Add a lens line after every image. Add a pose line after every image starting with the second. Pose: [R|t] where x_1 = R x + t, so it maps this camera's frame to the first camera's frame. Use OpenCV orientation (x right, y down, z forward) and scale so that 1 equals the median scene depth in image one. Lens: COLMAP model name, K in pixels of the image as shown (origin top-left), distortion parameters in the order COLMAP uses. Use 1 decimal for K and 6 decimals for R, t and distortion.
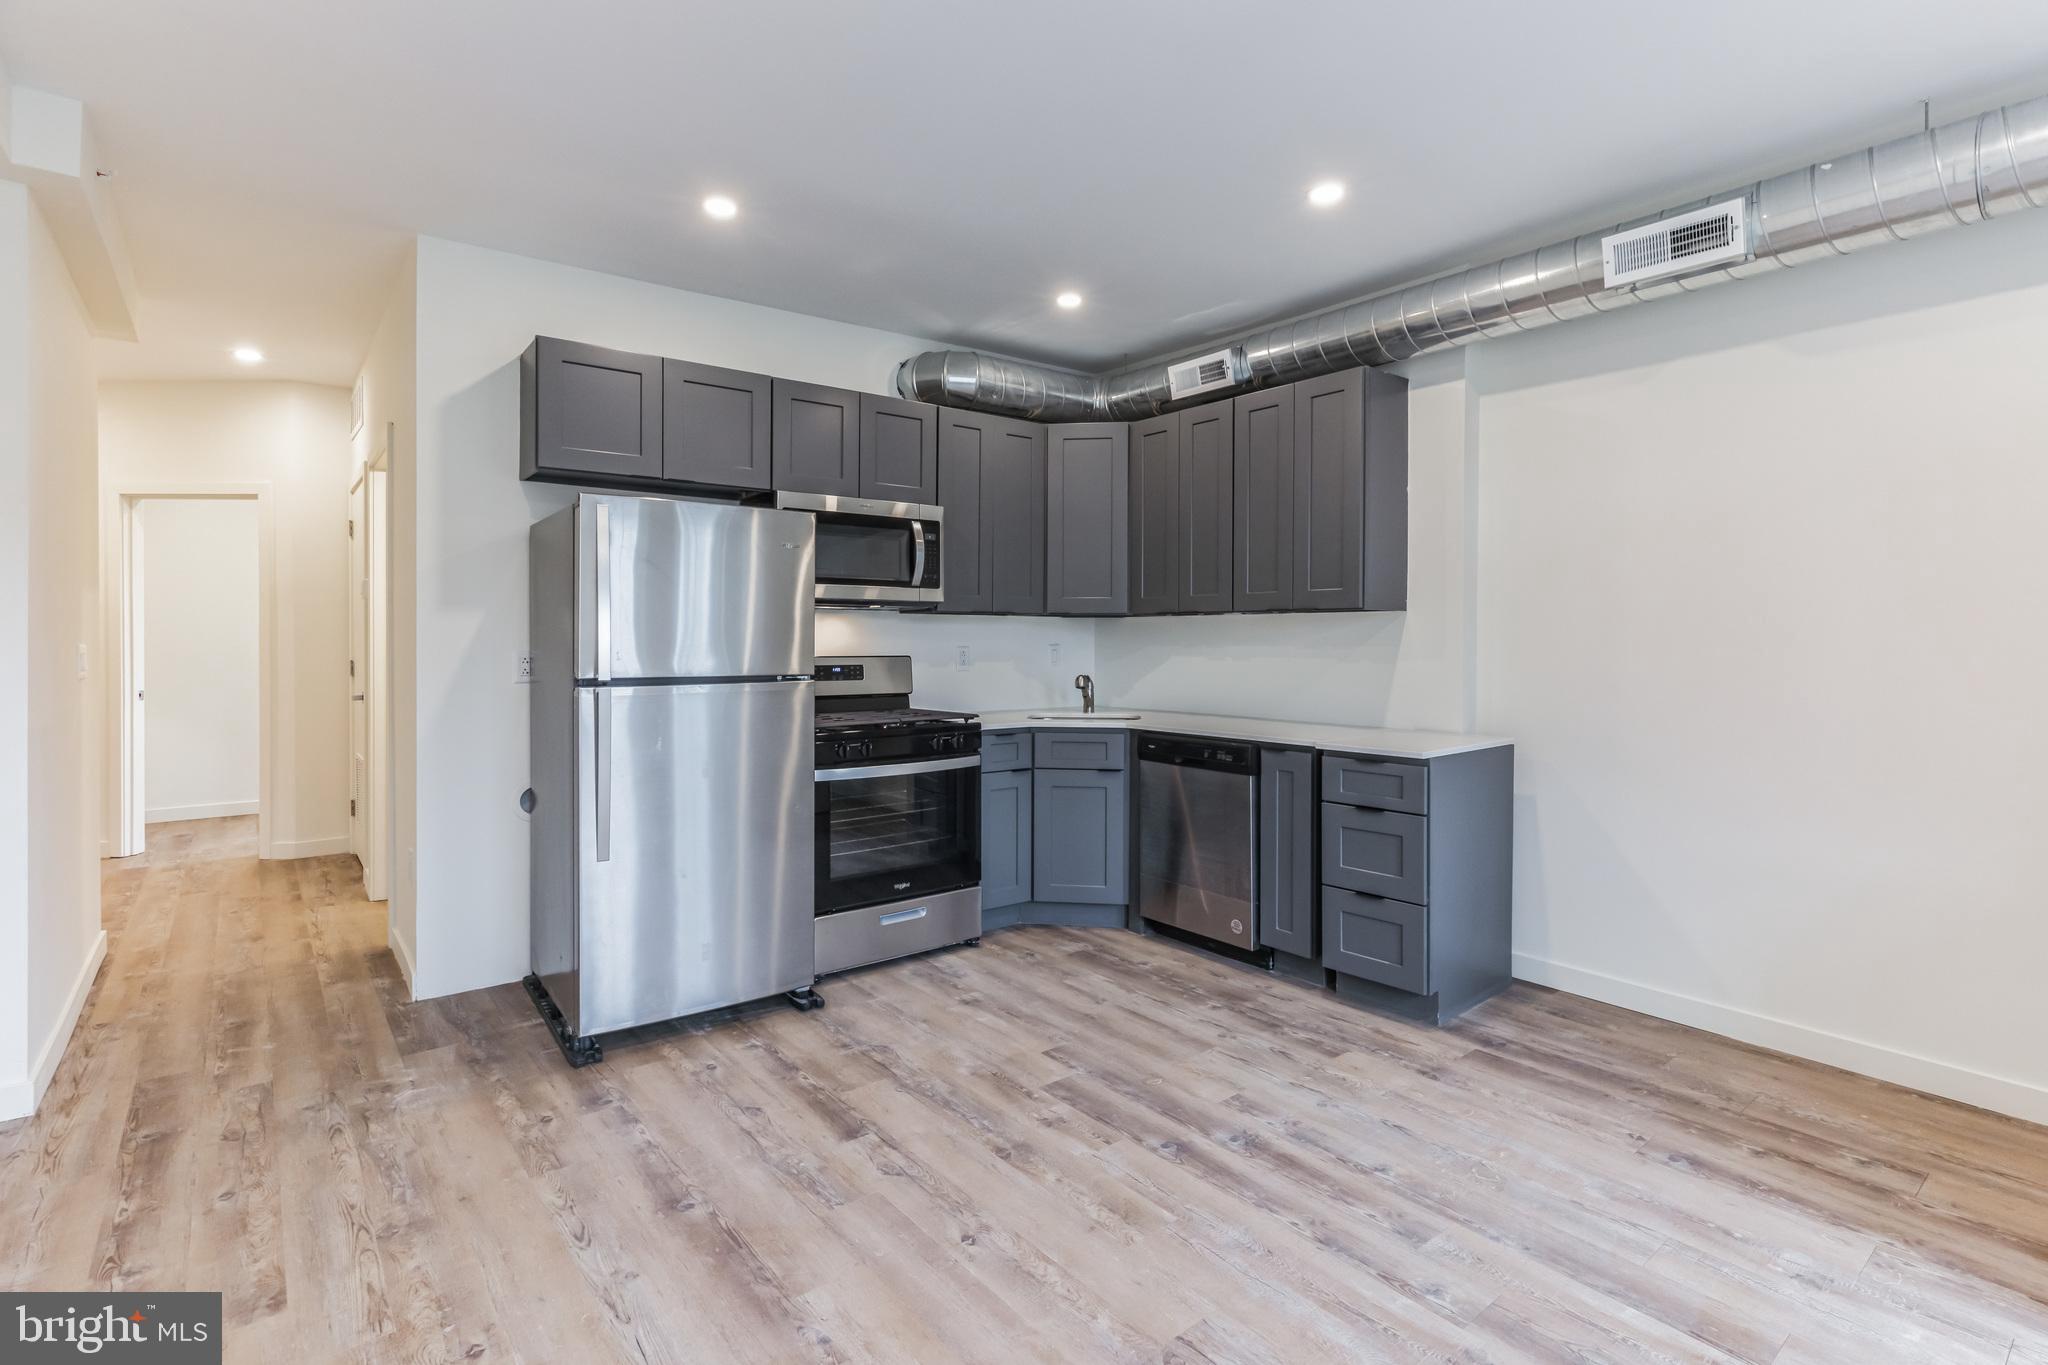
lens RADIAL K [[987.4, 0, 1046.5], [0, 987.4, 649.7], [0, 0, 1]] dist [0.004107, 0.000667]
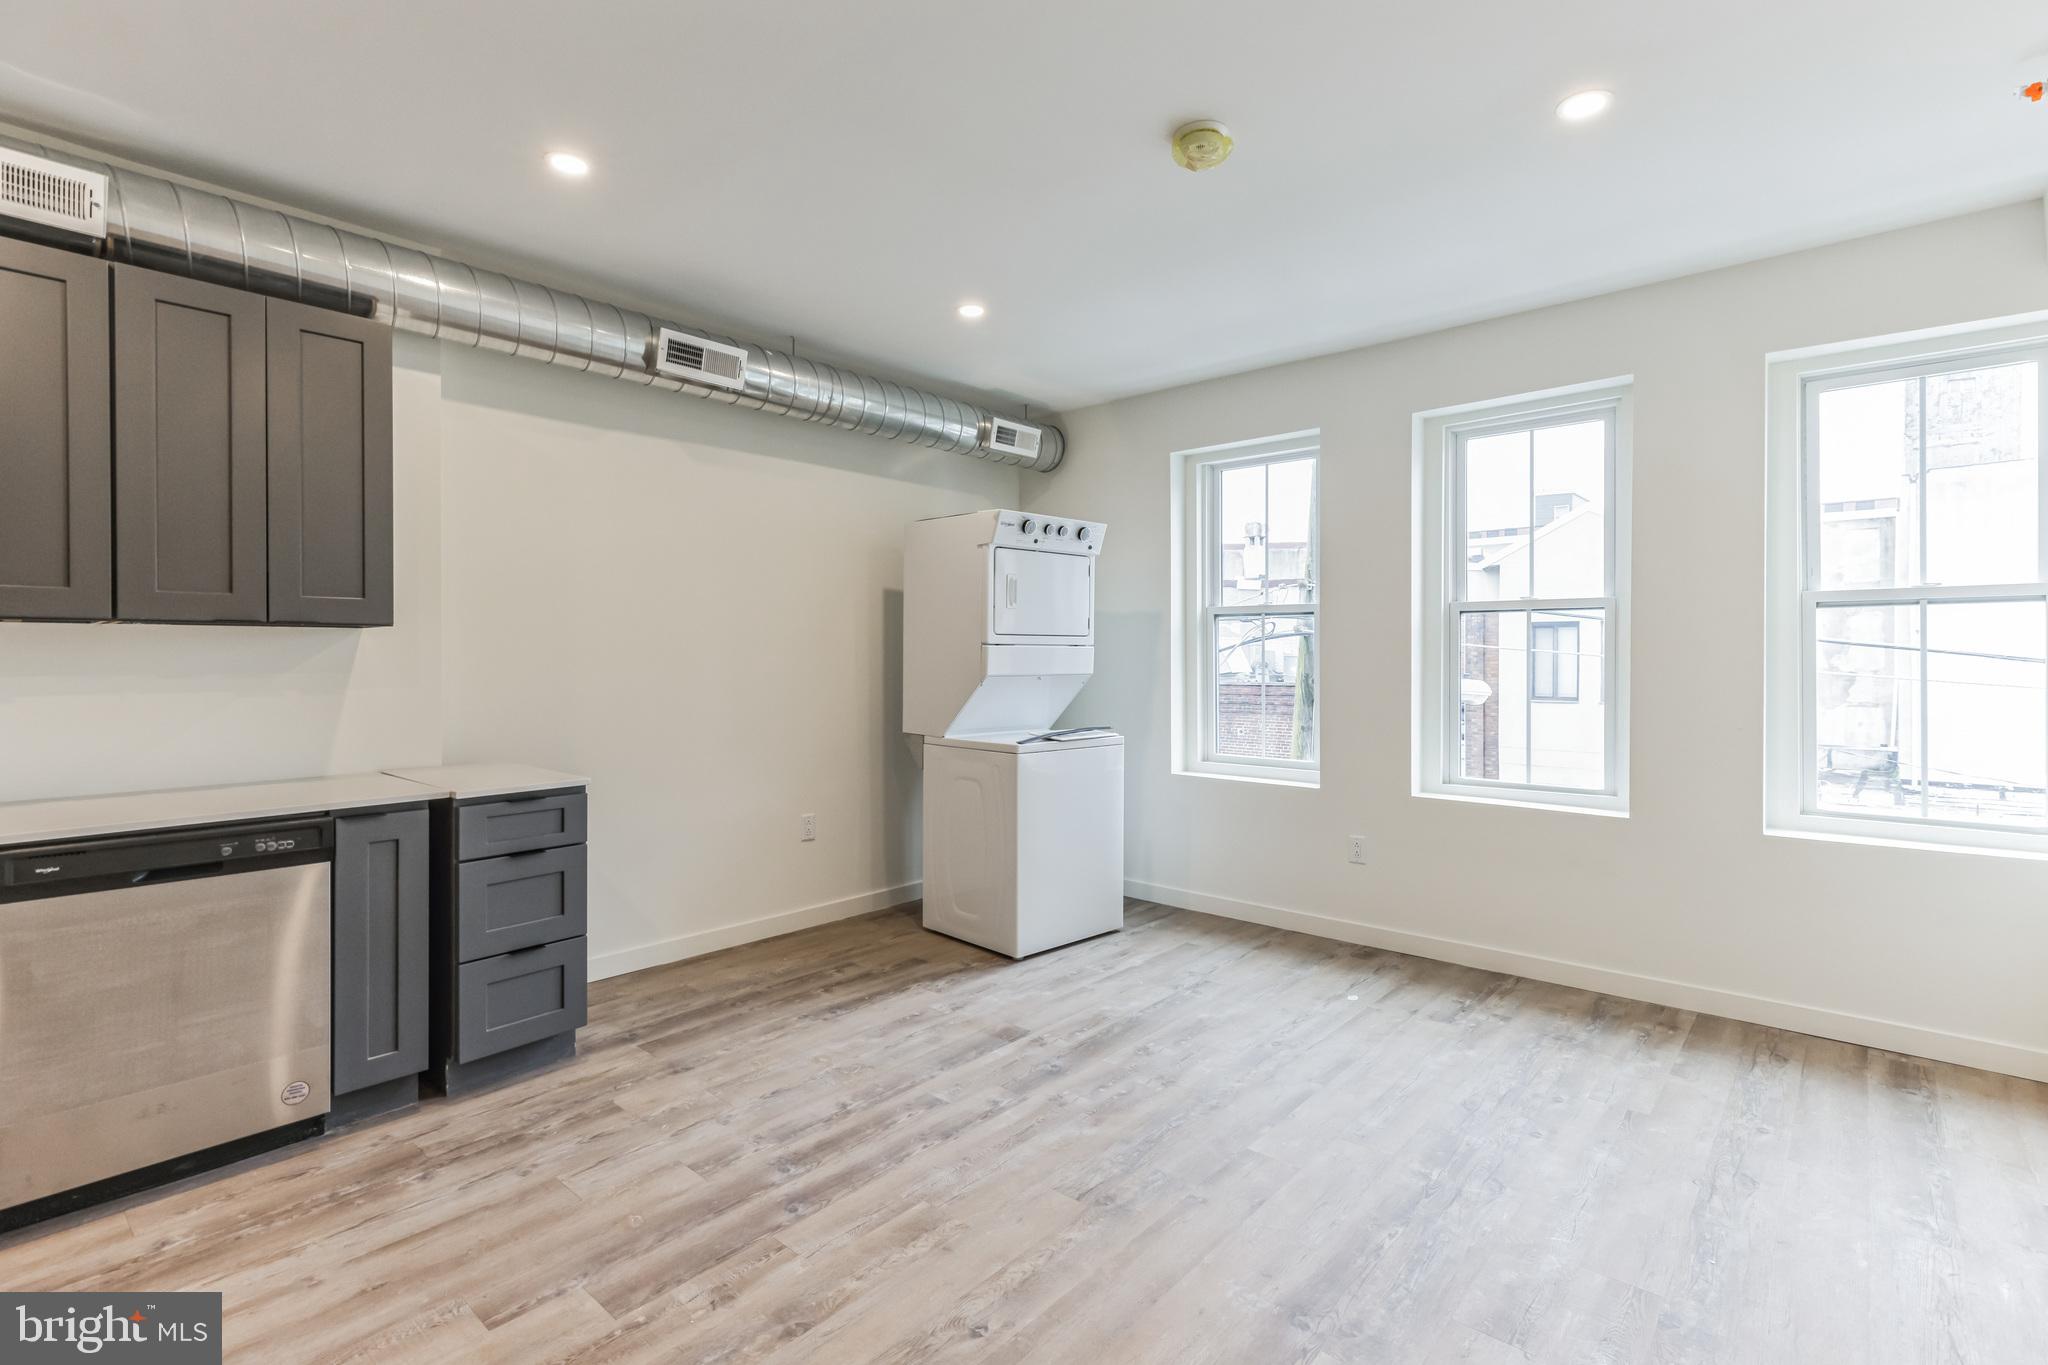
lens RADIAL K [[952.0, 0, 1024.8], [0, 952.0, 661.8], [0, 0, 1]] dist [0.004241, 0.000626]
pose [[-0.163388, -0.009999, 0.986511, -0.679710], [0.012251, 0.999851, 0.012163, -0.019239], [-0.986486, 0.014073, -0.163241, 0.788594]]
